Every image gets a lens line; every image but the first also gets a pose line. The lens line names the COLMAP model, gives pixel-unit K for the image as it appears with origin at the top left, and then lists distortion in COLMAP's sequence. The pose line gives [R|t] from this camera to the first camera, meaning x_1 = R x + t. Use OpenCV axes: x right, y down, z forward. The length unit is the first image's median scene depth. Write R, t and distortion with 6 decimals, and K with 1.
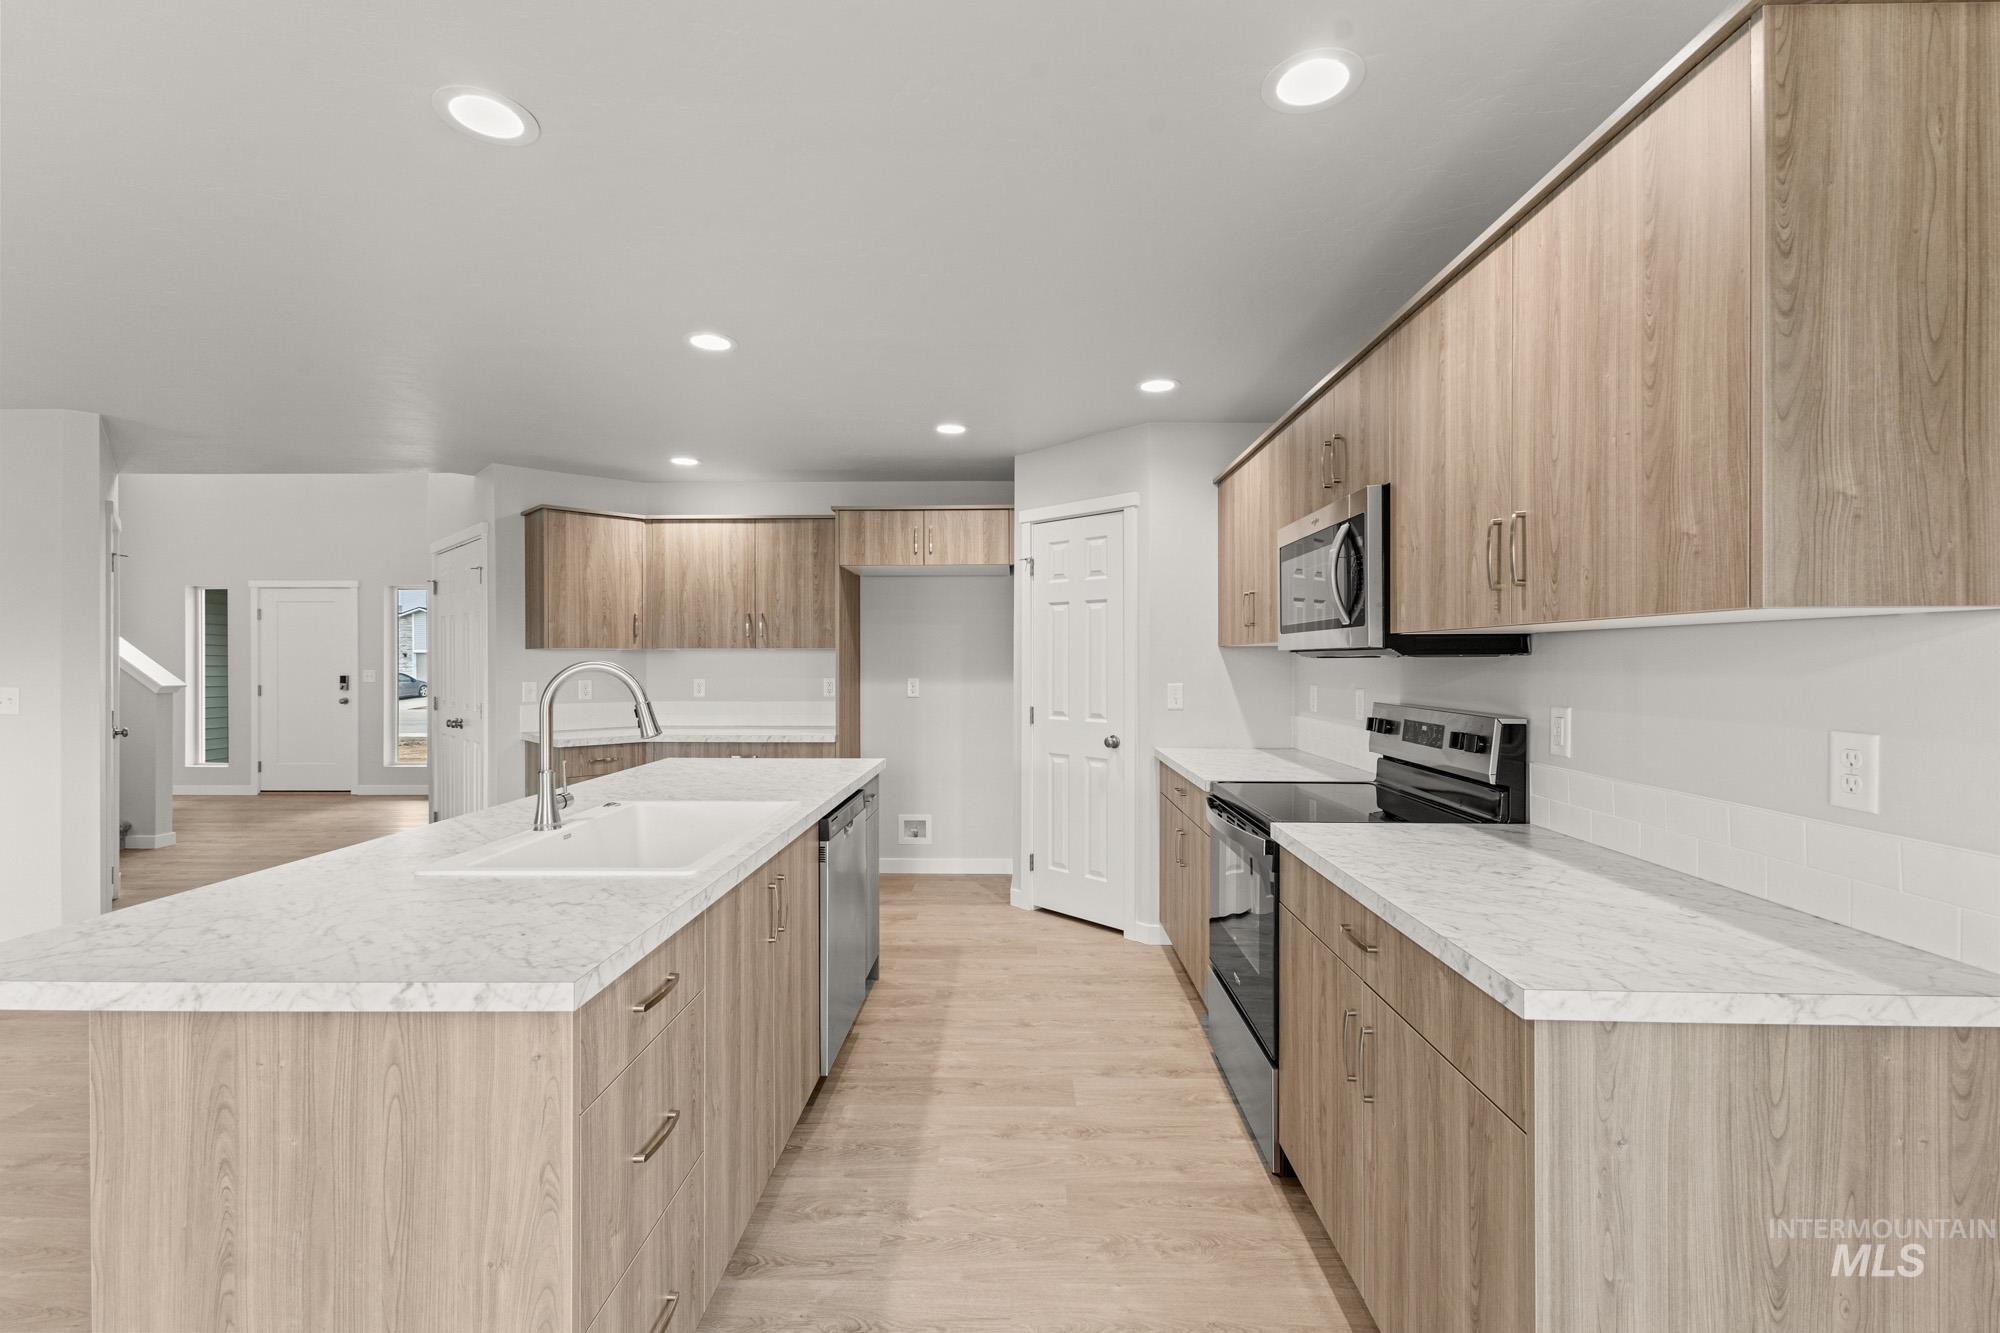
lens RADIAL K [[864.9, 0, 1008.0], [0, 864.9, 666.9], [0, 0, 1]] dist [0.000761, -0.003657]
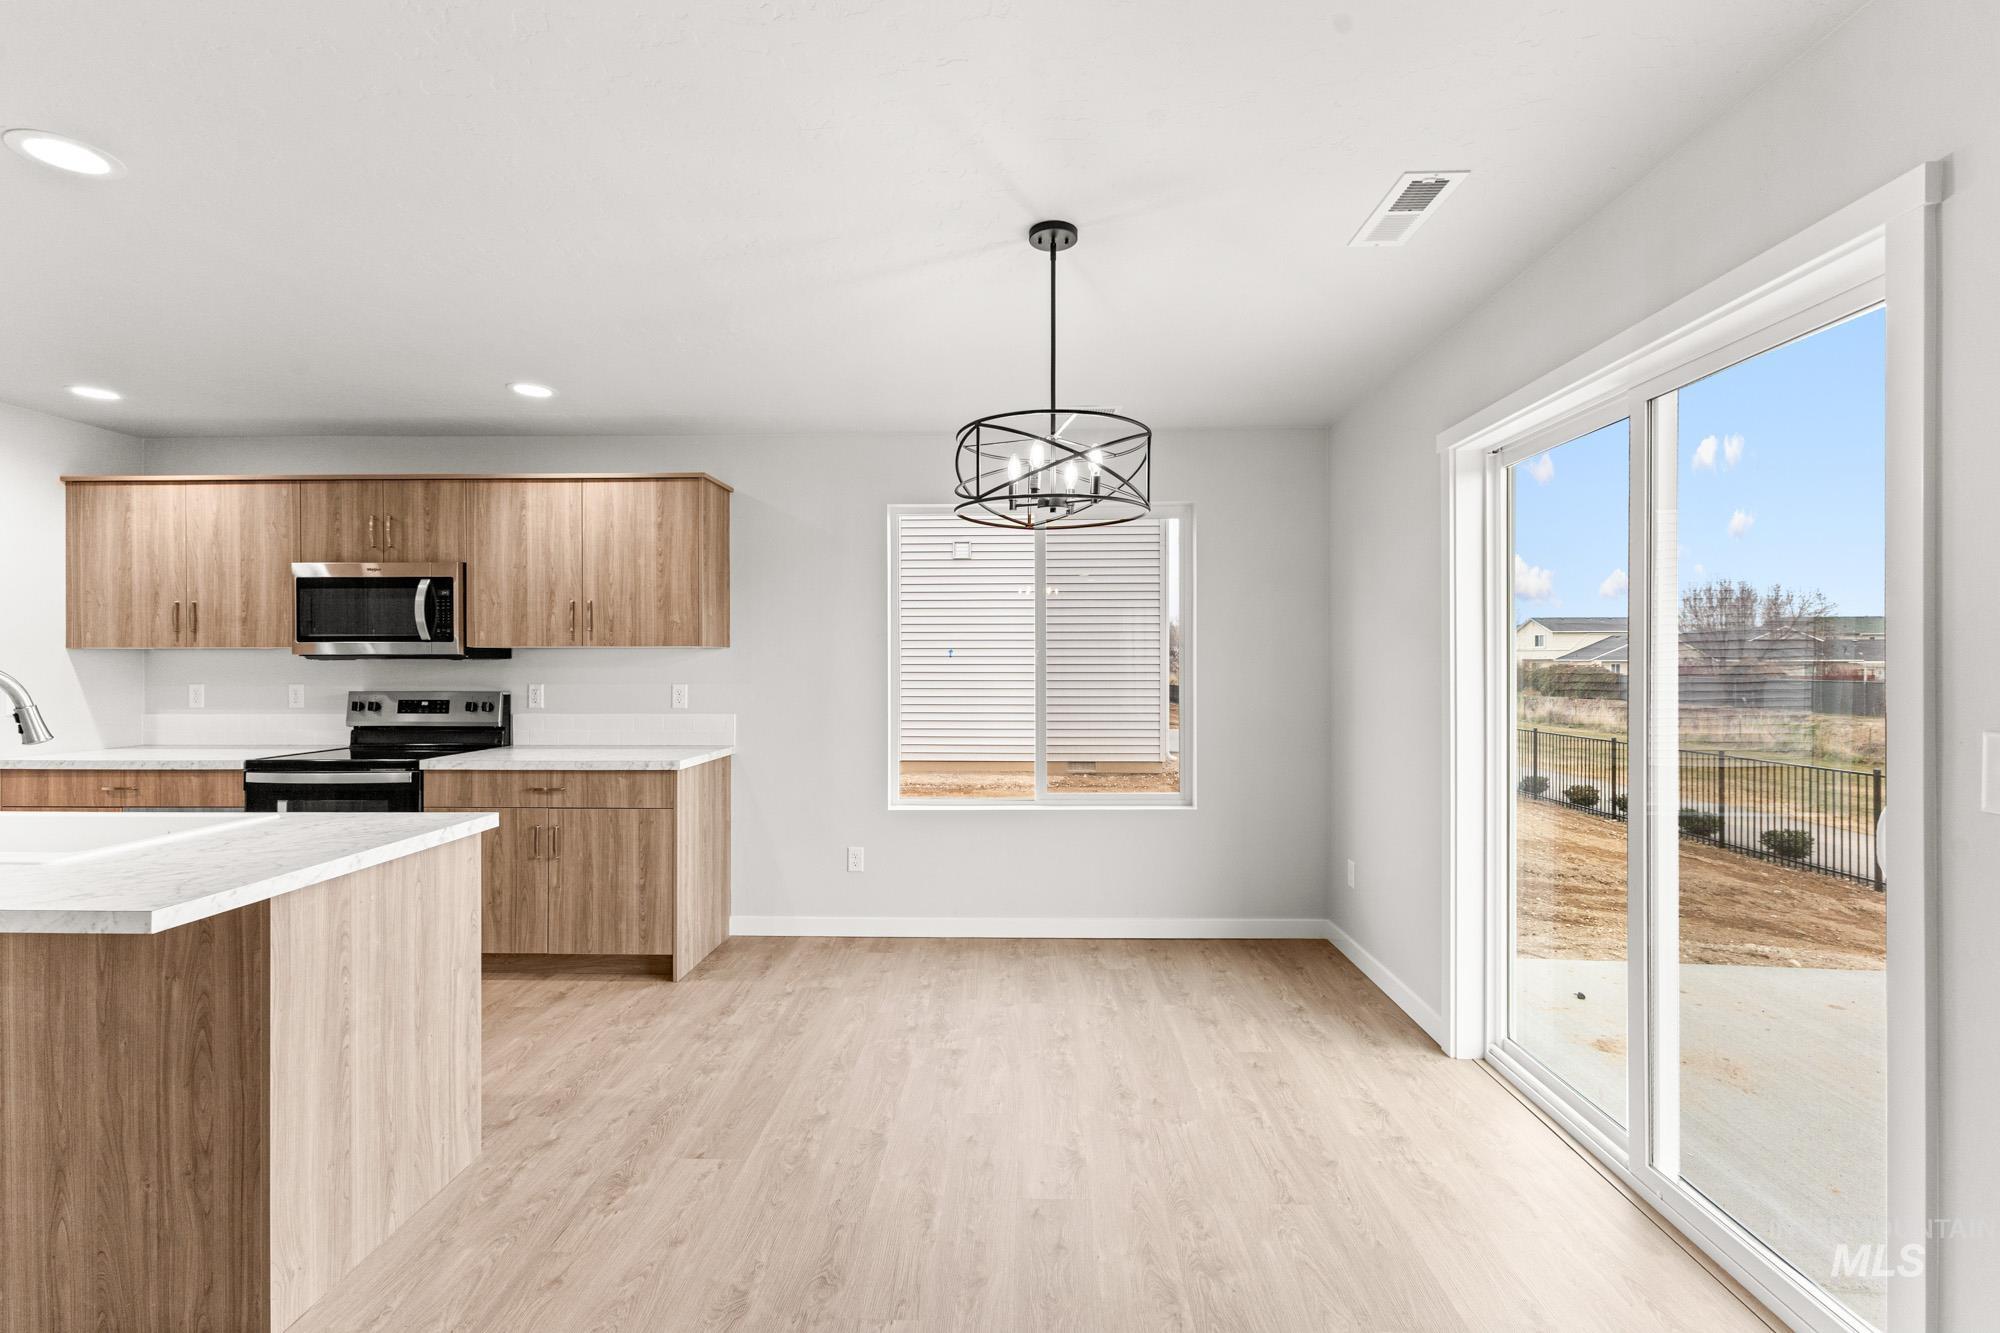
lens RADIAL K [[864.9, 0, 999.9], [0, 864.9, 657.1], [0, 0, 1]] dist [0.000761, -0.003657]
pose [[0.029962, 0.003116, 0.999546, -2.529010], [0.008613, 0.999957, -0.003376, -0.003521], [-0.999514, 0.008710, 0.029933, -0.307940]]
